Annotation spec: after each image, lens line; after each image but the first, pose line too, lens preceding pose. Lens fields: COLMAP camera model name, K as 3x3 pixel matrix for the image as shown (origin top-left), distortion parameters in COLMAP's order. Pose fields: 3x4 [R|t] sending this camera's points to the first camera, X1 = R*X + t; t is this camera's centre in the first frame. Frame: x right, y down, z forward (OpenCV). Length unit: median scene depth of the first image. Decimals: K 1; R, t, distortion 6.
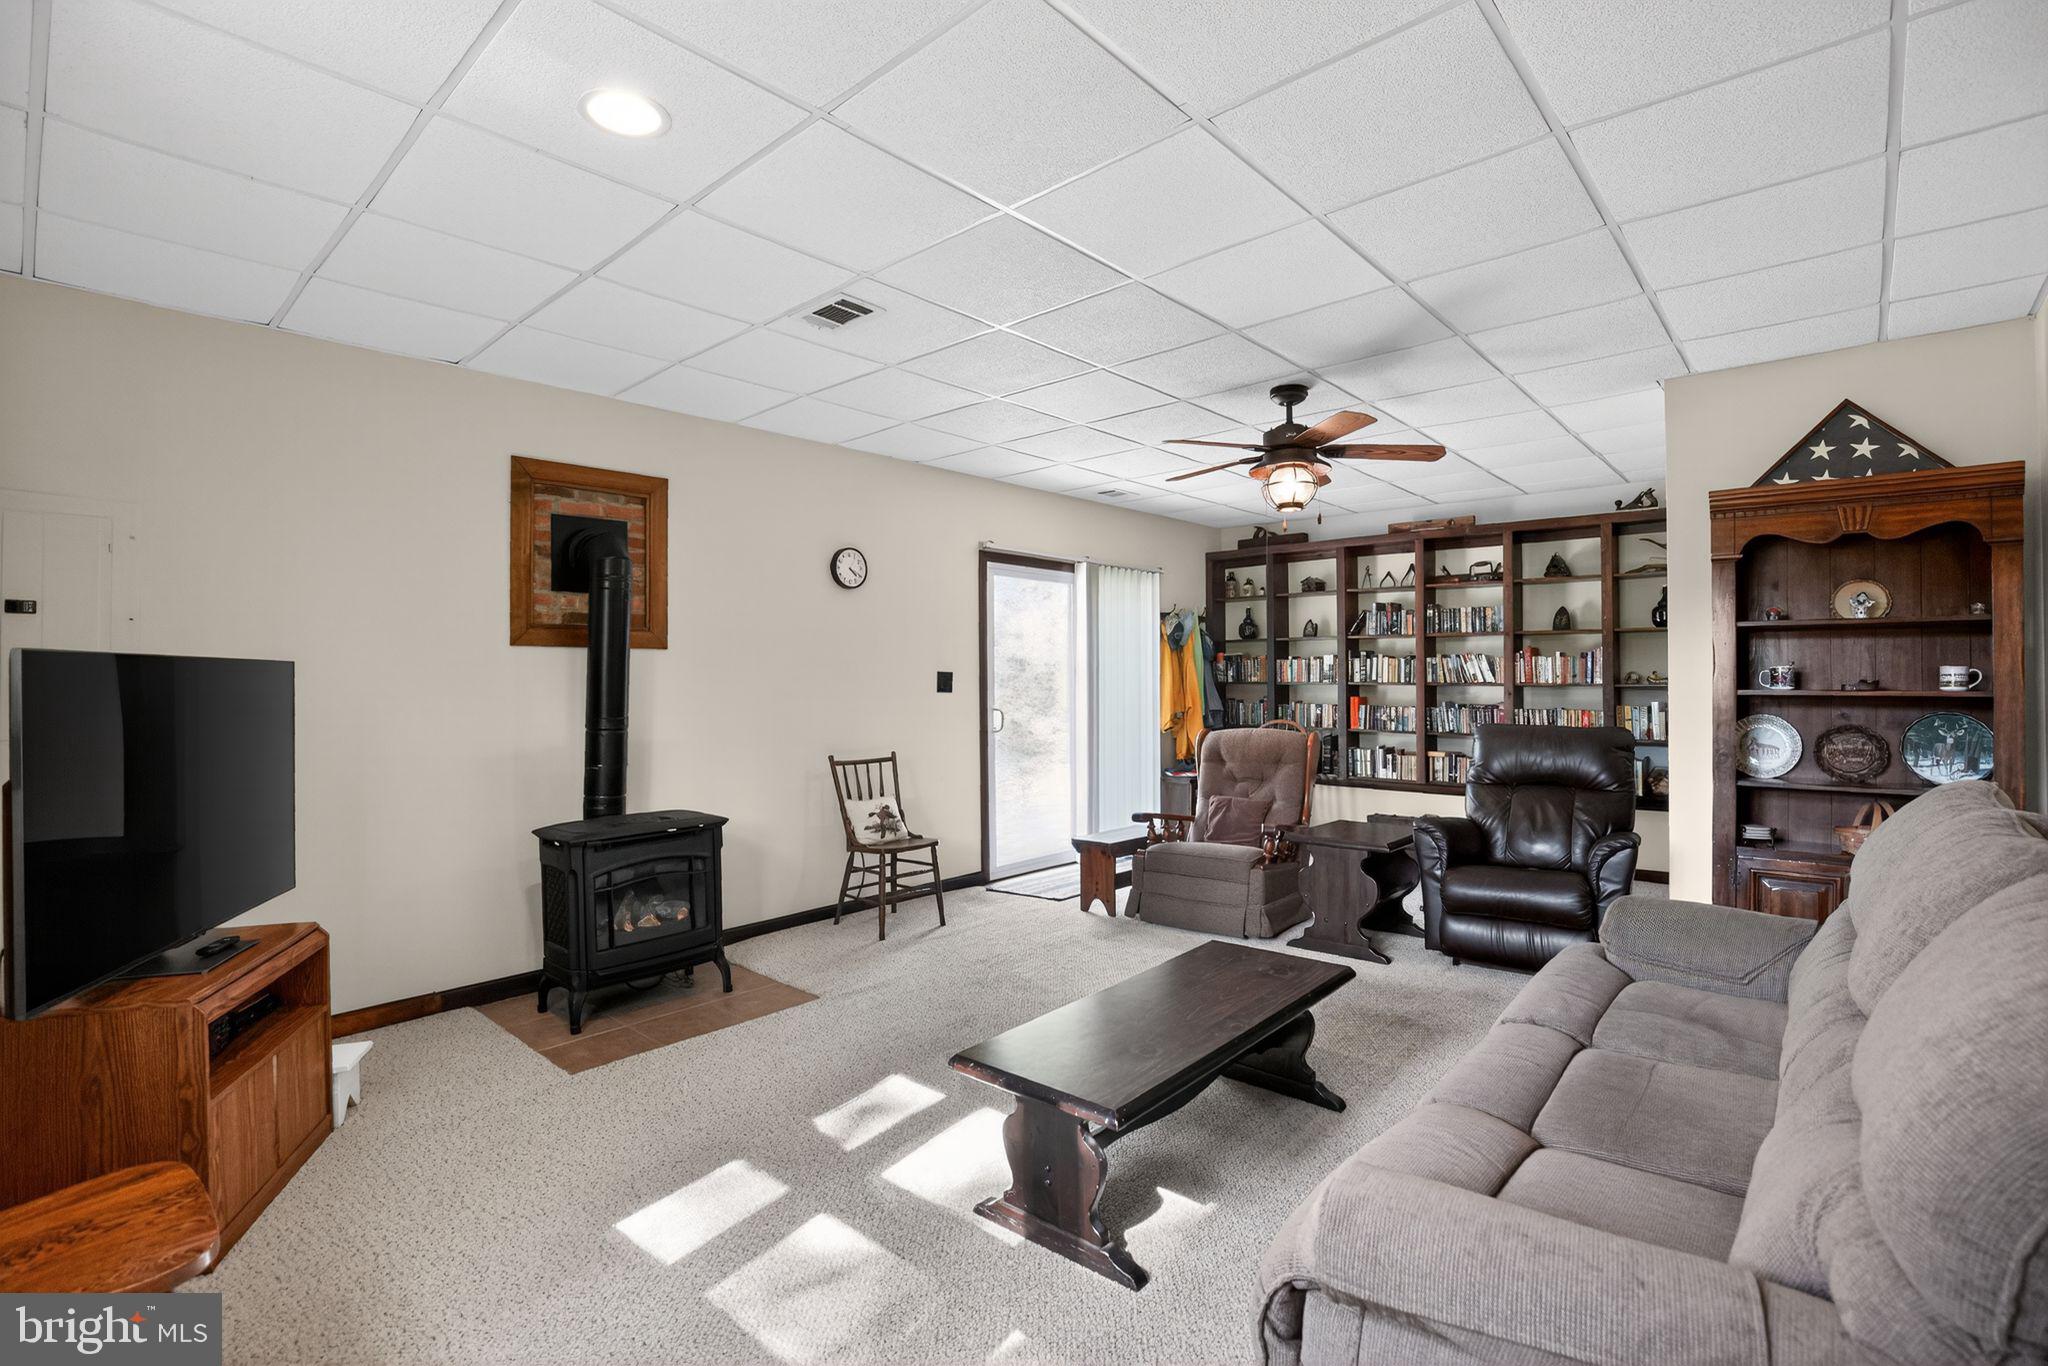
lens RADIAL K [[944.2, 0, 1033.2], [0, 944.2, 673.0], [0, 0, 1]] dist [-0.035260, 0.005389]
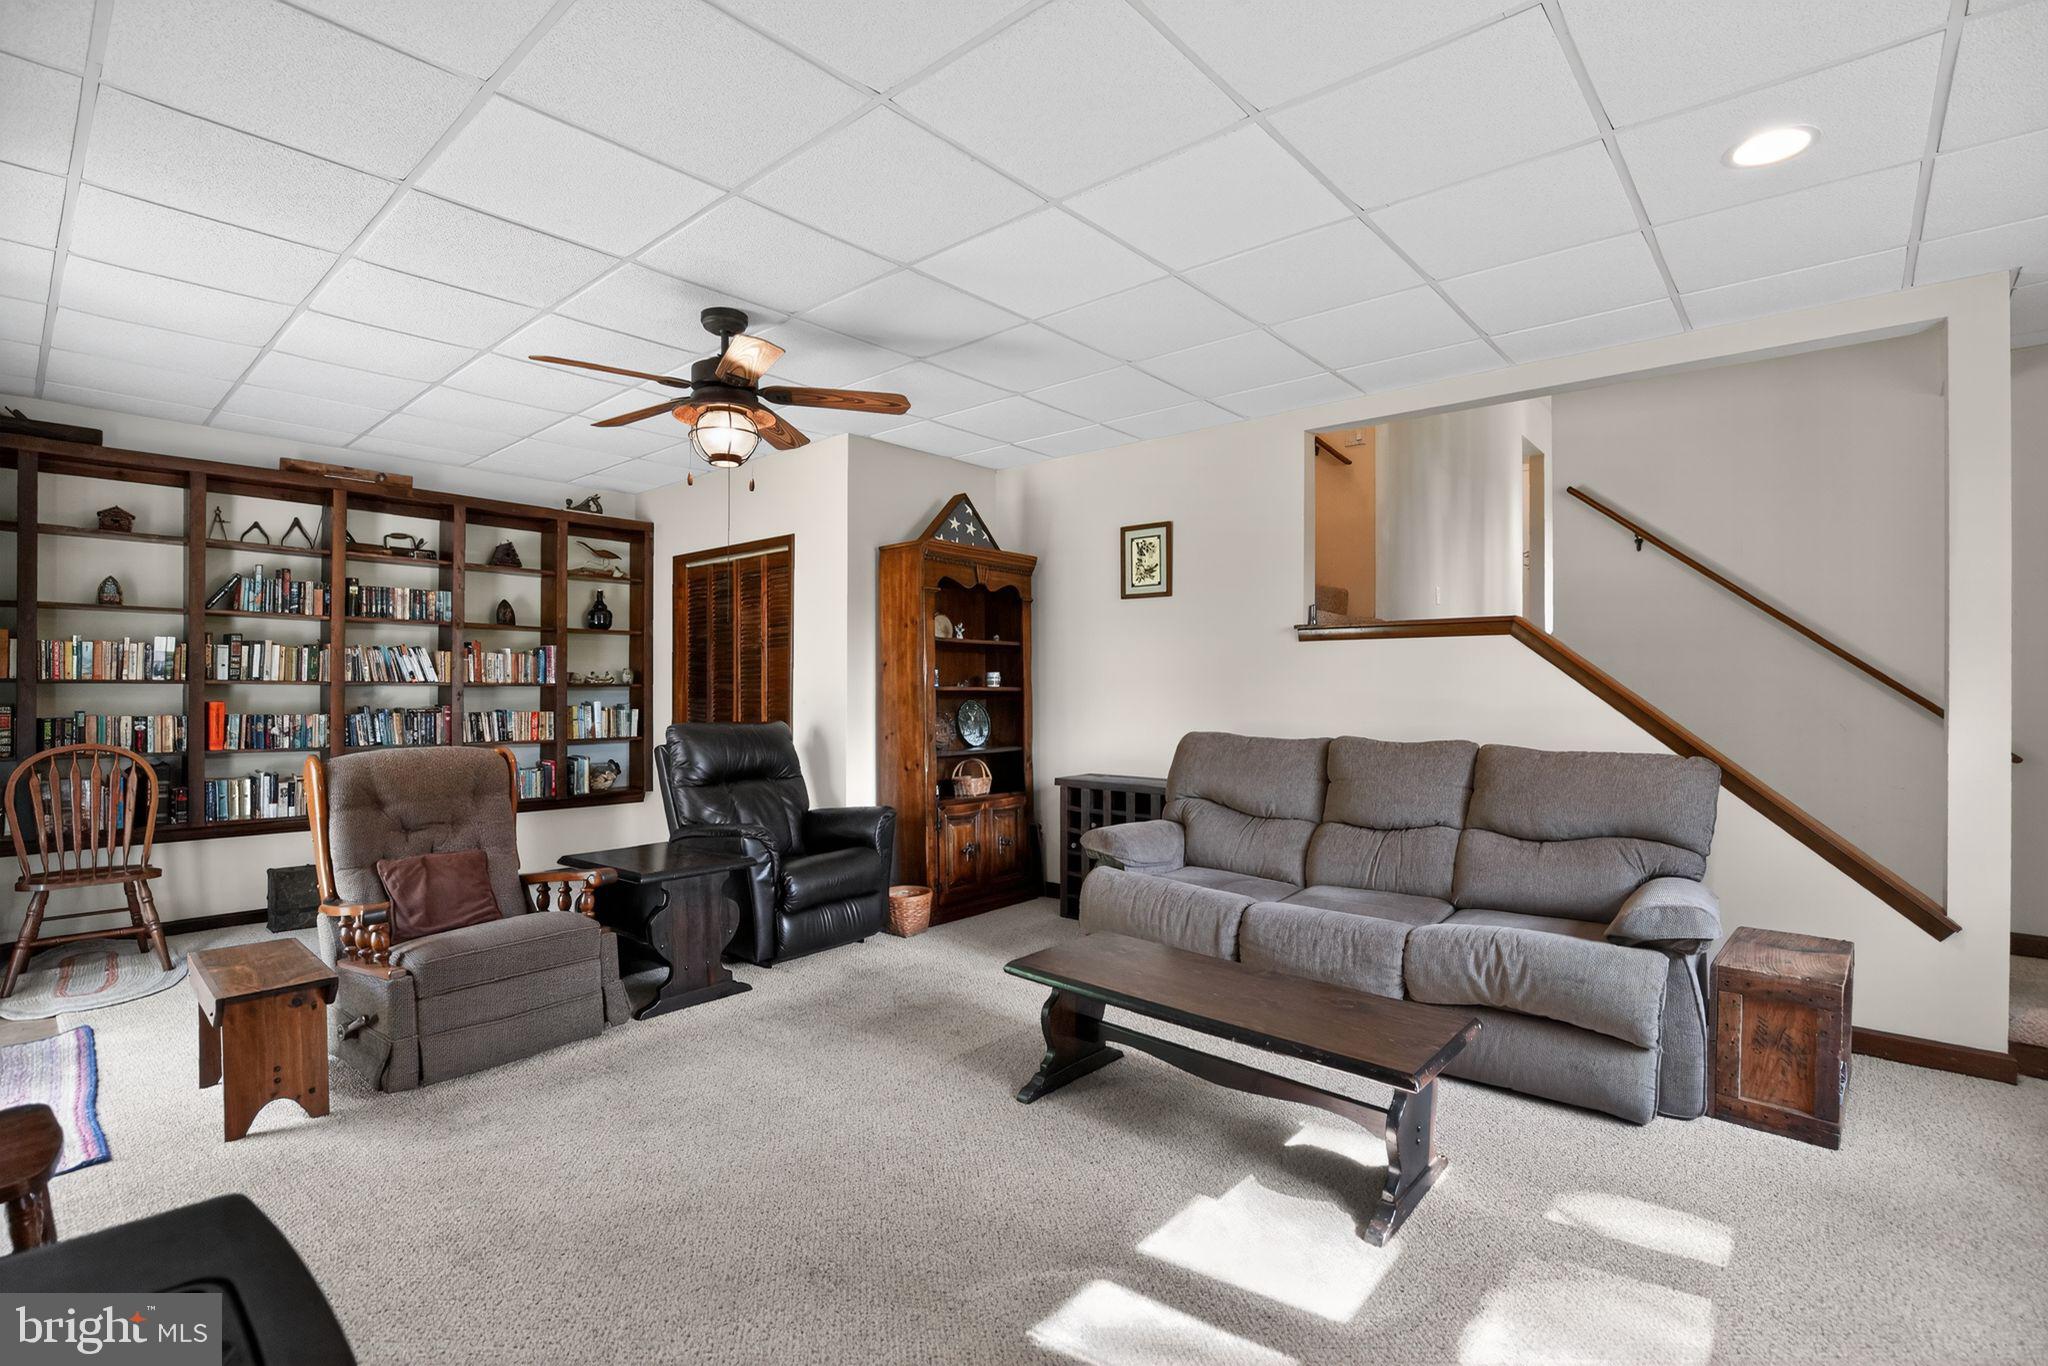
lens RADIAL K [[944.2, 0, 1026.6], [0, 944.2, 681.2], [0, 0, 1]] dist [-0.035260, 0.005389]
pose [[-0.002686, 0.007540, 0.999968, -0.332885], [-0.011221, 0.999908, -0.007569, 0.009923], [-0.999933, -0.011241, -0.002601, 0.460308]]
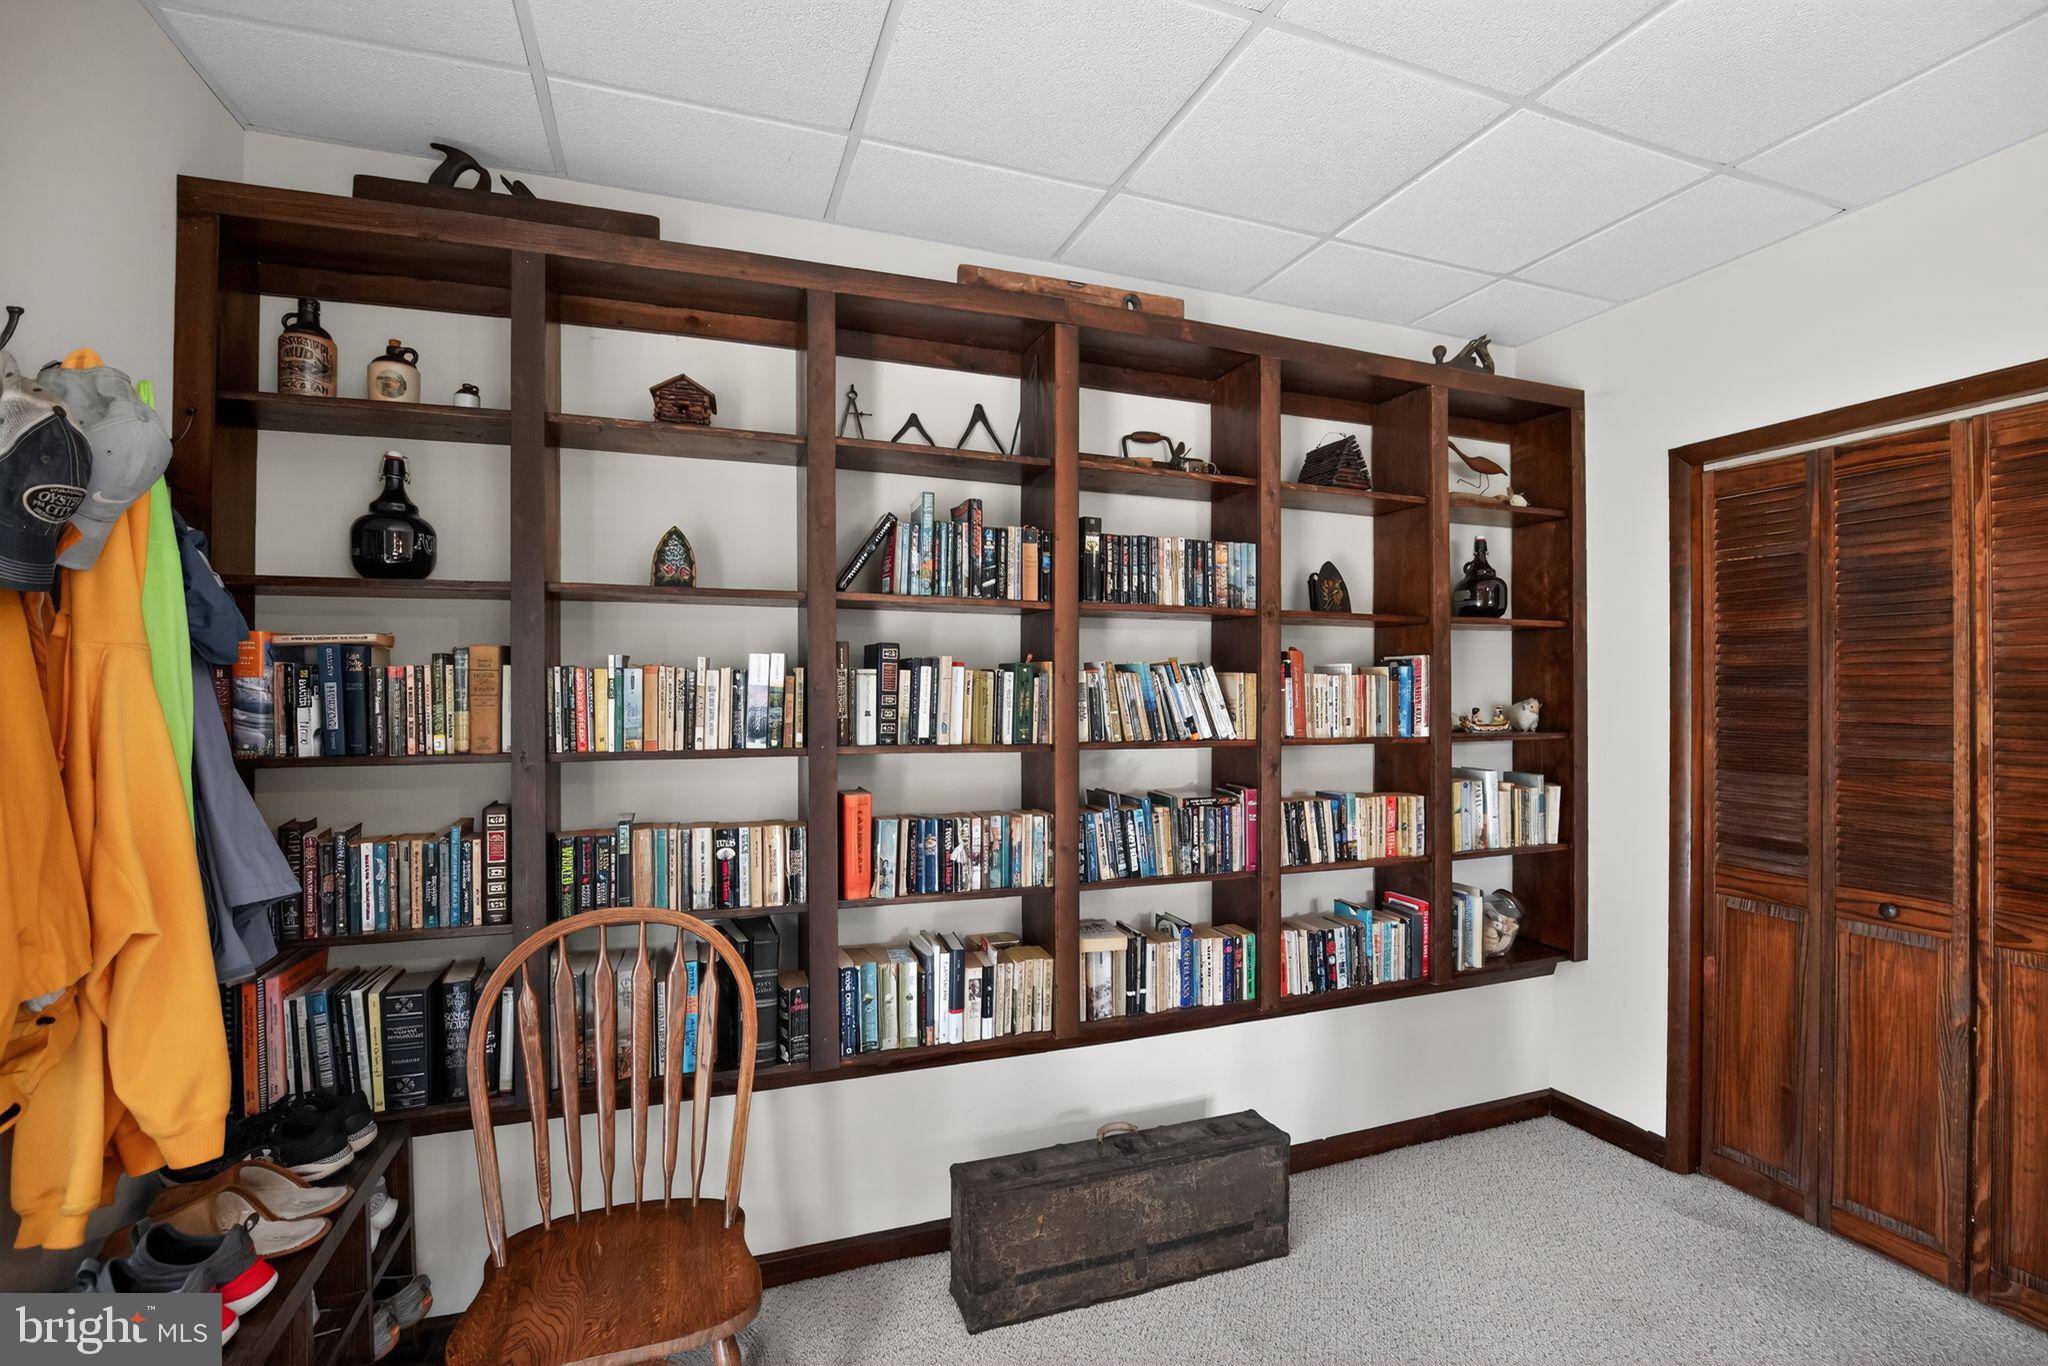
lens RADIAL K [[944.2, 0, 1033.3], [0, 944.2, 679.2], [0, 0, 1]] dist [-0.035260, 0.005389]
pose [[0.462702, 0.007659, 0.886481, 0.104097], [-0.007374, 0.999961, -0.004790, -0.011462], [-0.886483, -0.004320, 0.462740, 0.865746]]
